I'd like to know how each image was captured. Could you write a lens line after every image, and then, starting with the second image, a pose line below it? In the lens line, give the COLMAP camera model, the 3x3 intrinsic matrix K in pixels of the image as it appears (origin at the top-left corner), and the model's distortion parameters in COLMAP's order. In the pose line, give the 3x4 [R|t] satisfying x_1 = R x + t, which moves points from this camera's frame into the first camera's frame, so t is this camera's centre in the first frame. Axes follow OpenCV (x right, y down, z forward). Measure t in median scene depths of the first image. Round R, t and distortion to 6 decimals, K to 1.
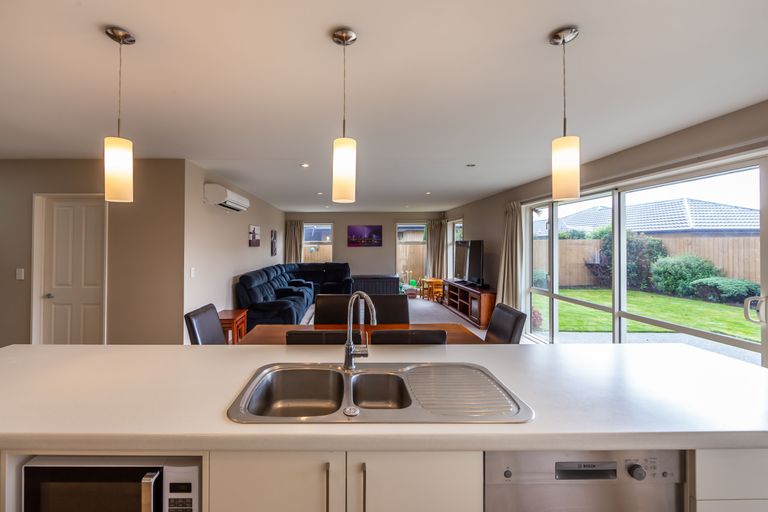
lens RADIAL K [[321.8, 0, 345.0], [0, 321.8, 237.5], [0, 0, 1]] dist [-0.002027, -0.000131]
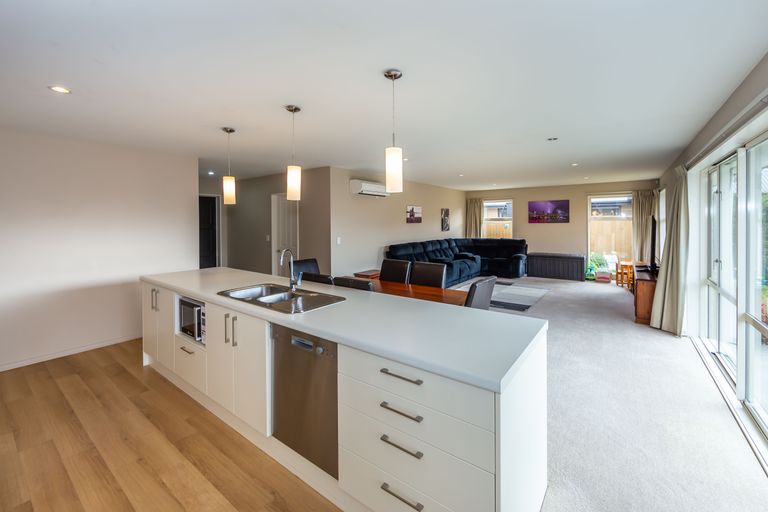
lens RADIAL K [[316.6, 0, 389.9], [0, 316.6, 216.1], [0, 0, 1]] dist [-0.000256, 0.000240]
pose [[0.806171, -0.010535, -0.591589, 0.244914], [0.016518, 0.999852, 0.004705, -0.003818], [0.591452, -0.013565, 0.806226, -0.021622]]
